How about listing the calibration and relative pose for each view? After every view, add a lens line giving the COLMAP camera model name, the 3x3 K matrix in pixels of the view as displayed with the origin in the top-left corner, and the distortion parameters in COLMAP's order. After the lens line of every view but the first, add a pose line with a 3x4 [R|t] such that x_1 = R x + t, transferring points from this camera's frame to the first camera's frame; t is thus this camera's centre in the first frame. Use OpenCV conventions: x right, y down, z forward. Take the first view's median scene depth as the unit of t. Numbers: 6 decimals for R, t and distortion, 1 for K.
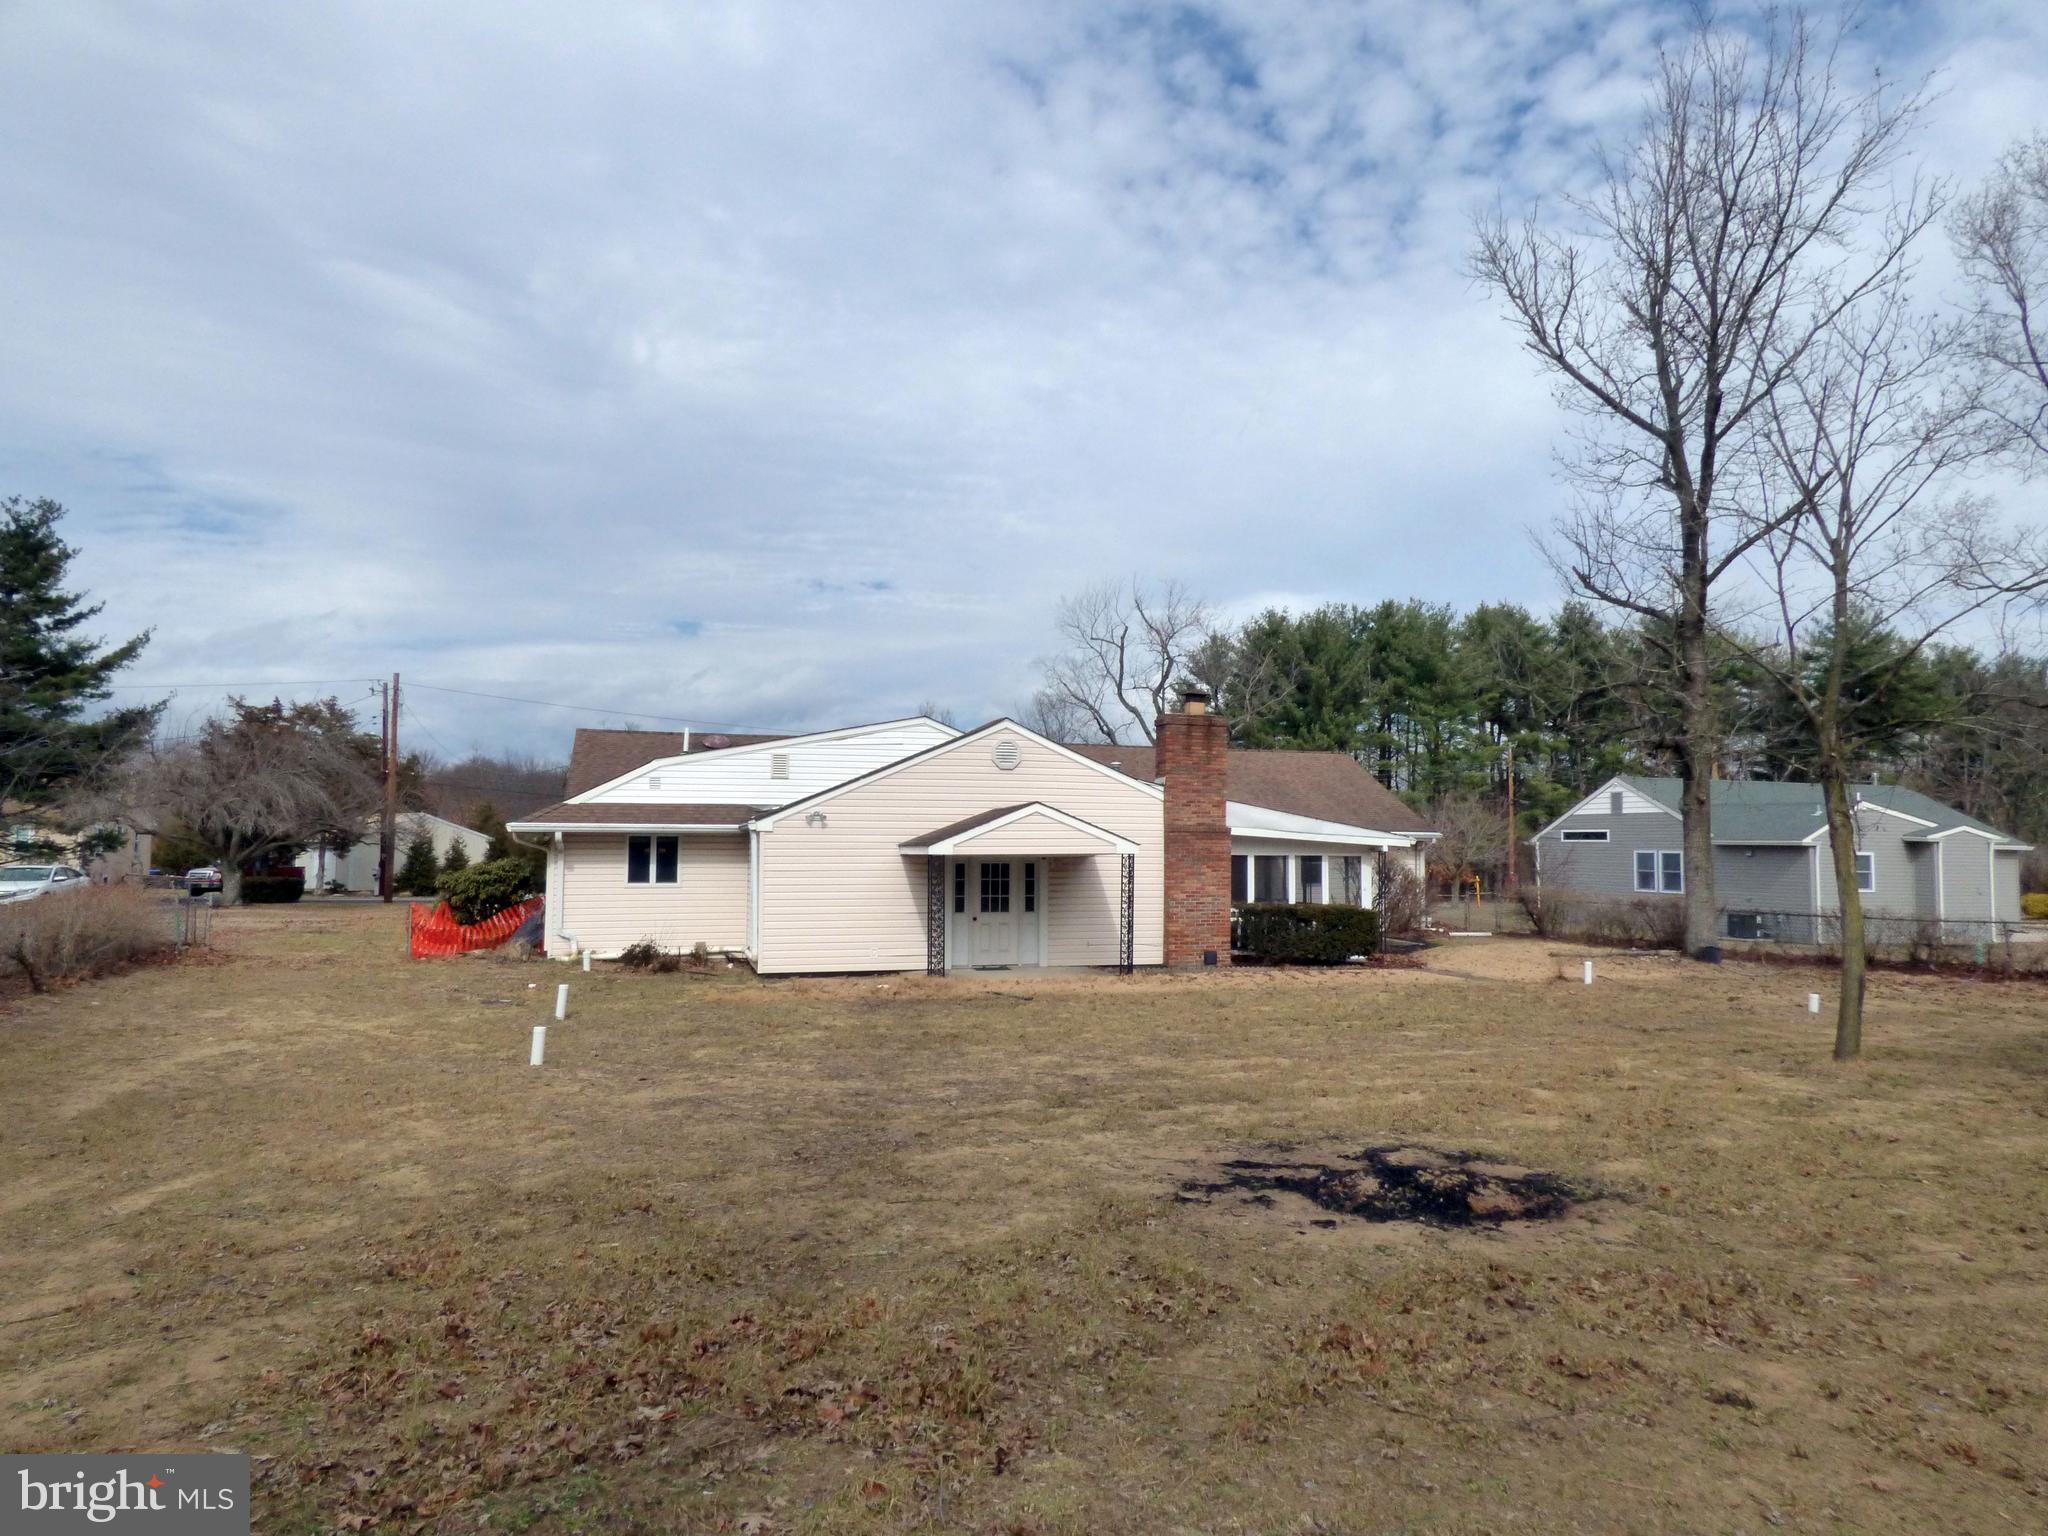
lens RADIAL K [[1223.9, 0, 1016.3], [0, 1223.9, 760.2], [0, 0, 1]] dist [-0.001395, 0.002149]
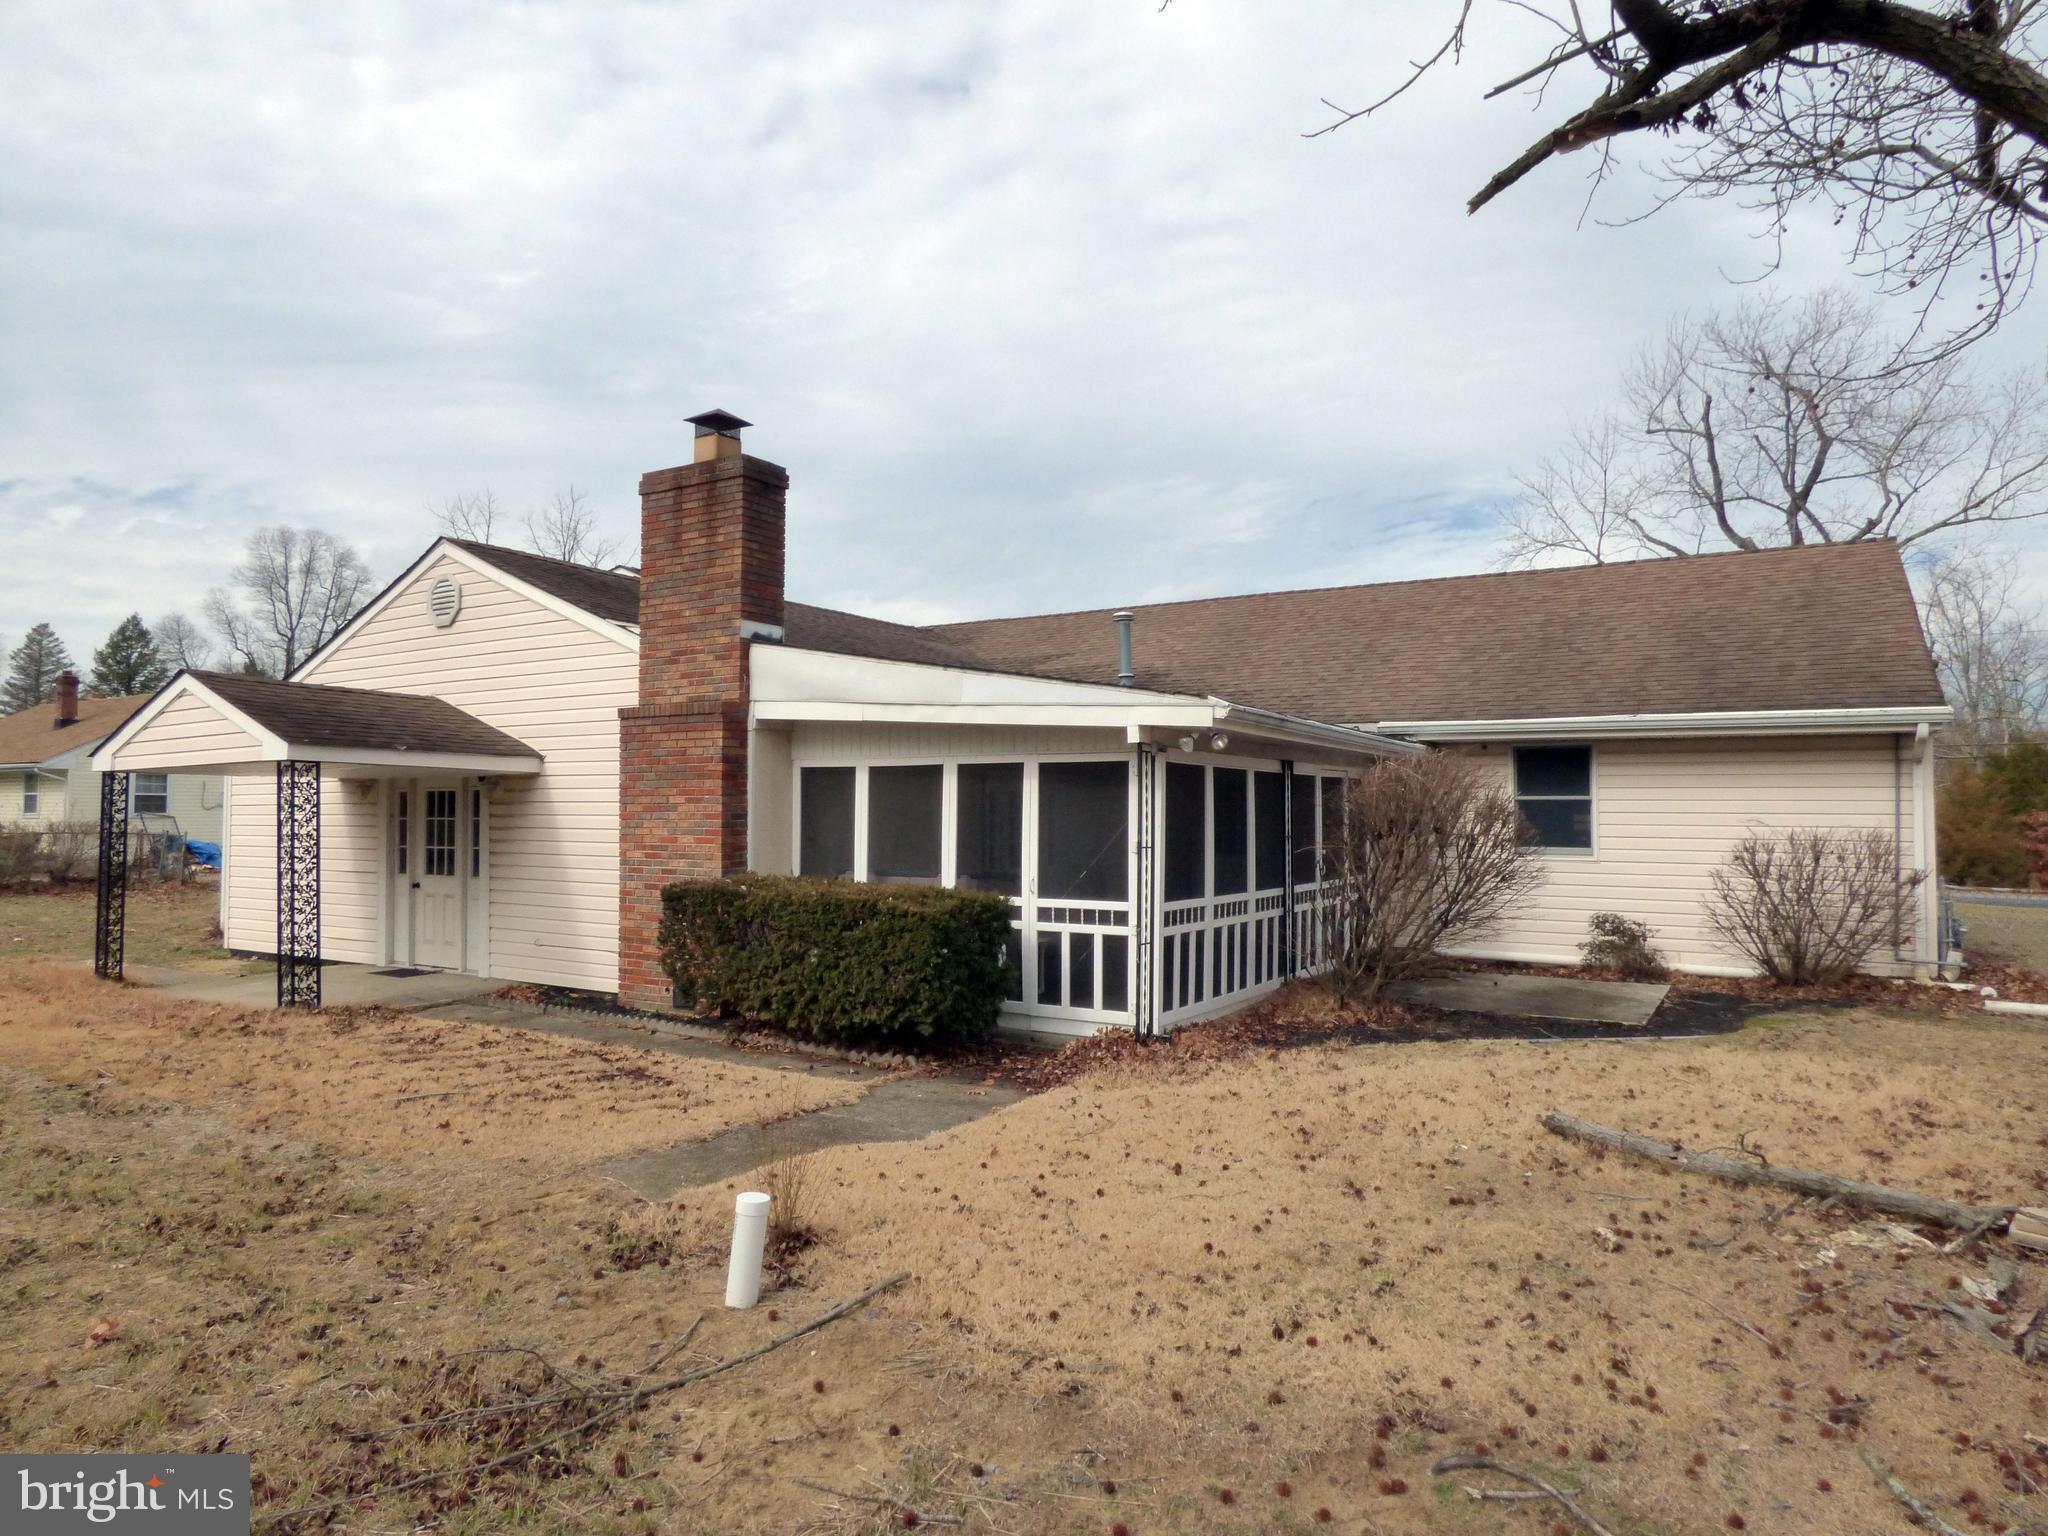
lens RADIAL K [[1223.9, 0, 1016.3], [0, 1223.9, 760.2], [0, 0, 1]] dist [-0.001395, 0.002149]
pose [[0.680343, -0.035449, -0.732036, 0.570447], [0.054071, 0.998535, 0.001899, 0.081164], [0.730897, -0.040874, 0.681263, 0.783539]]
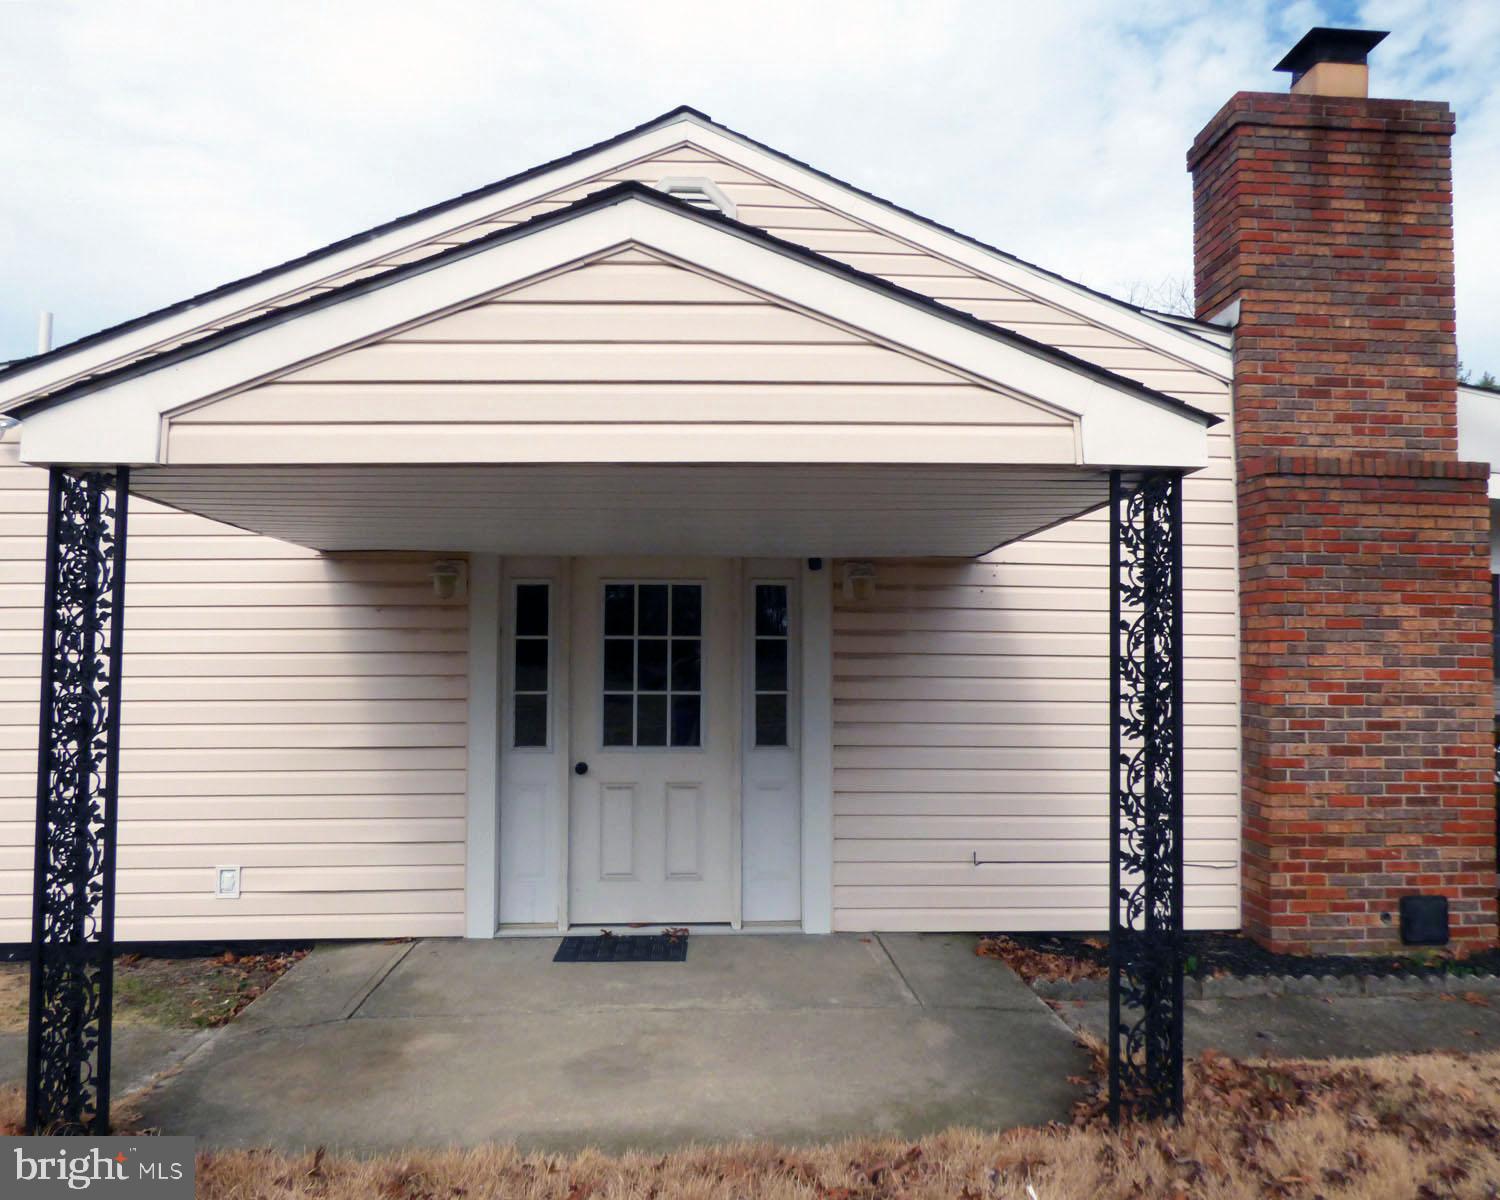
lens RADIAL K [[975.6, 0, 748.2], [0, 975.6, 599.6], [0, 0, 1]] dist [-0.003671, -0.001034]
pose [[0.979082, -0.008518, -0.203290, 0.052831], [0.010825, 0.999889, 0.010238, 0.083345], [0.203180, -0.012225, 0.979065, 0.747417]]
